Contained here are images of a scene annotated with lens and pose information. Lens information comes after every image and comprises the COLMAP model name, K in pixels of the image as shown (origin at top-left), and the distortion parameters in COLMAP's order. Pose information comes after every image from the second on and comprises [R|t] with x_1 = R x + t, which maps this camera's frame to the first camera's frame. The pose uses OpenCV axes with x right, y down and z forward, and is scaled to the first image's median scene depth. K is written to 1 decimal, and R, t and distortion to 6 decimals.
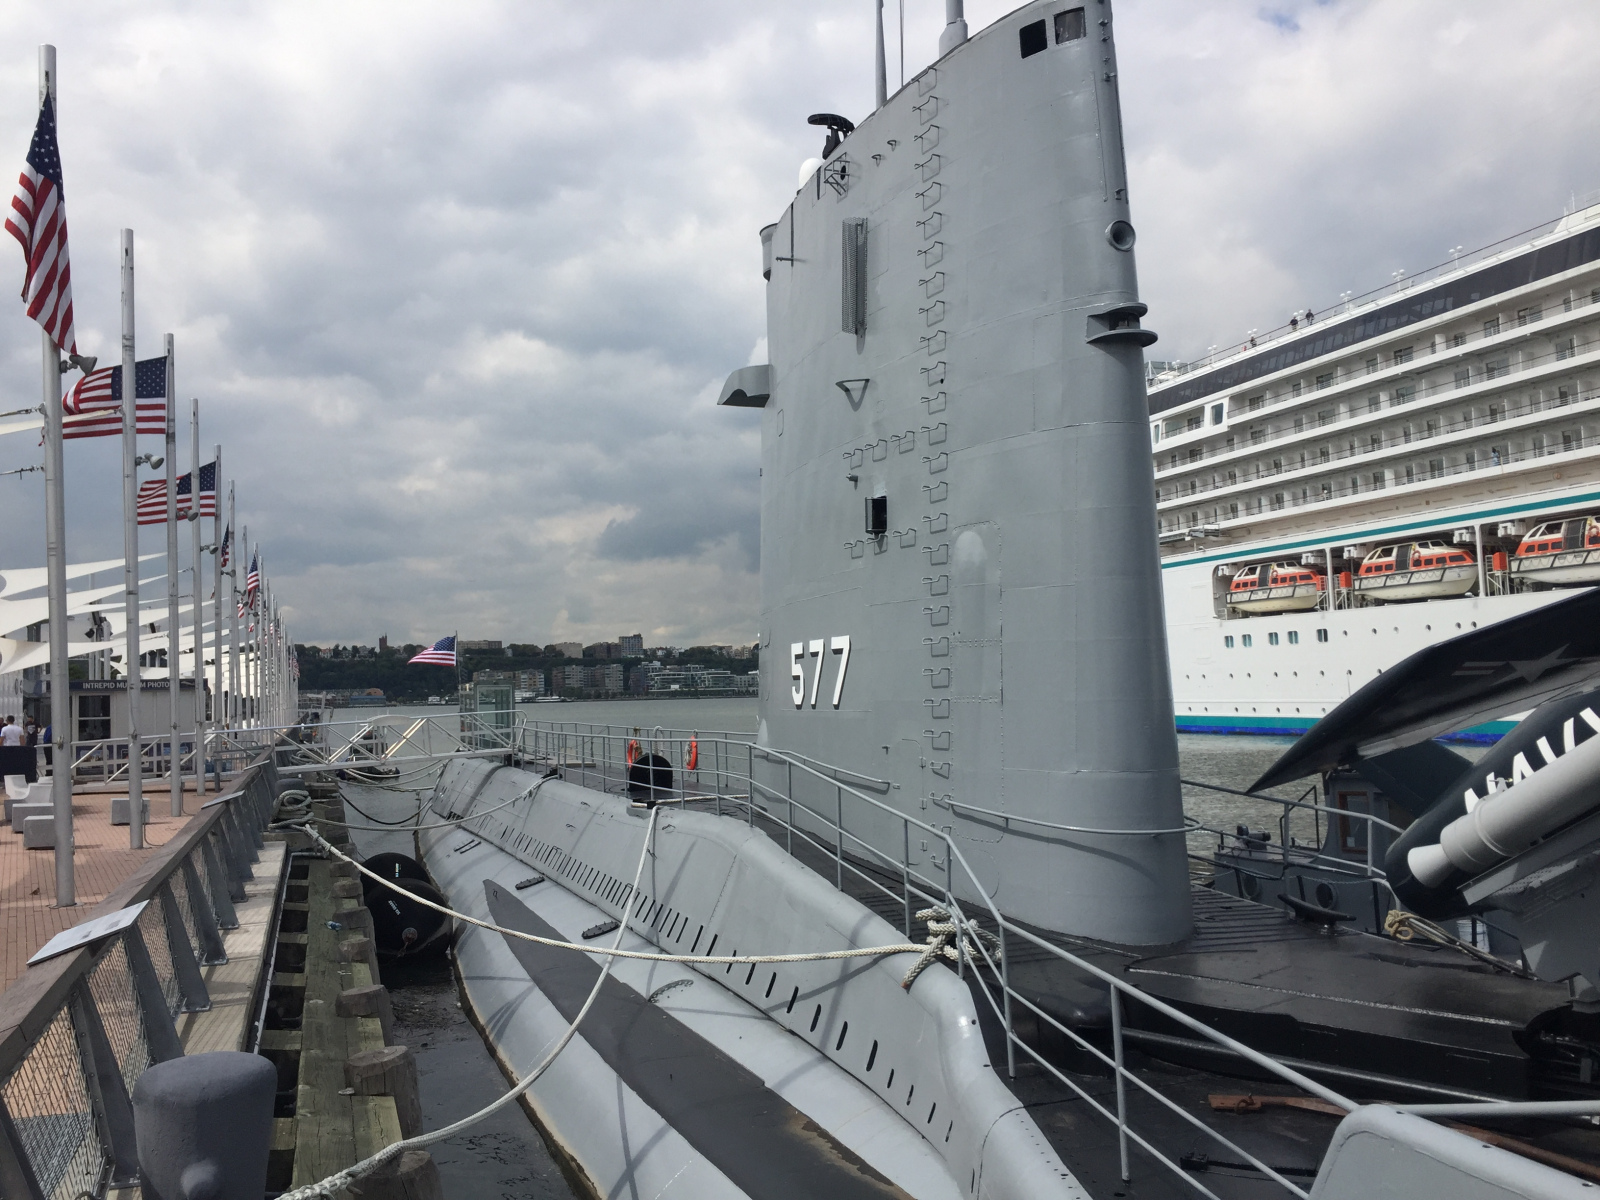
lens RADIAL K [[1369.8, 0, 793.2], [0, 1369.8, 595.3], [0, 0, 1]] dist [0.072457, -0.104629]
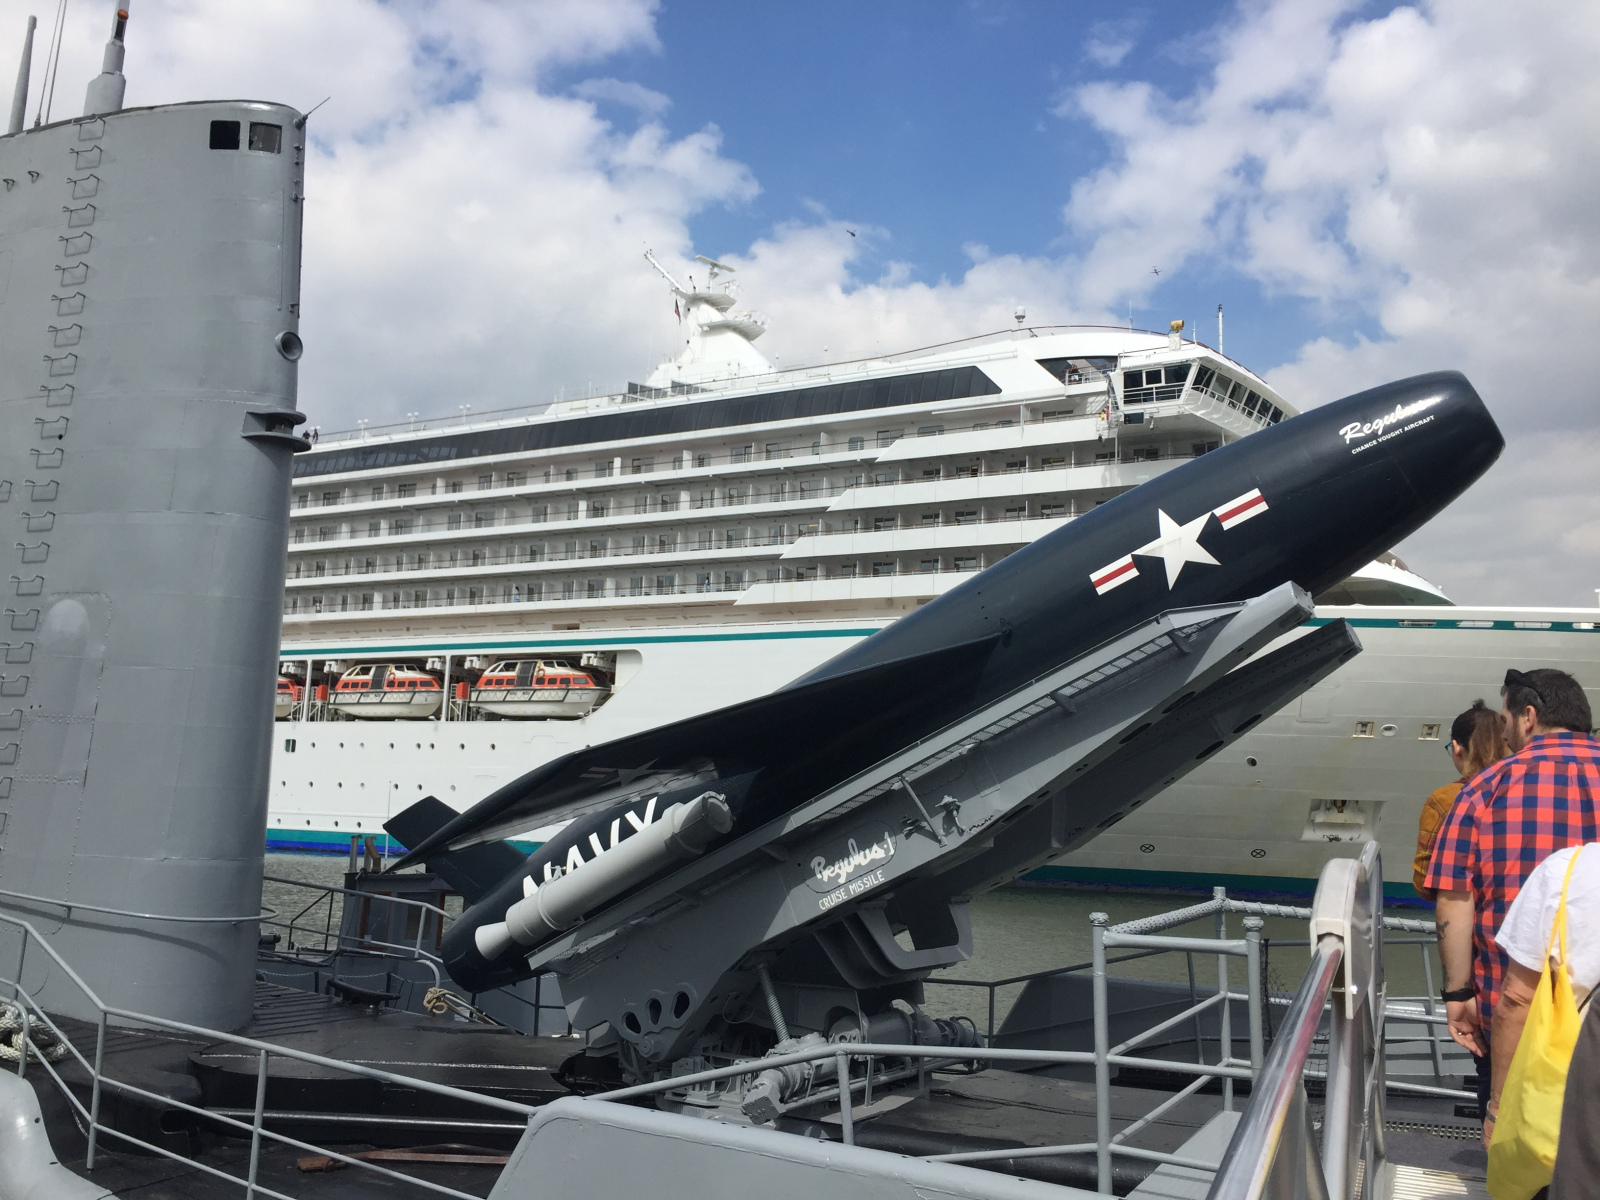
lens RADIAL K [[1369.8, 0, 811.0], [0, 1369.8, 616.6], [0, 0, 1]] dist [0.072457, -0.104629]
pose [[0.739985, 0.142028, 0.657458, -0.115617], [-0.099448, 0.989812, -0.101894, 0.010684], [-0.665231, 0.010017, 0.746570, -0.045848]]
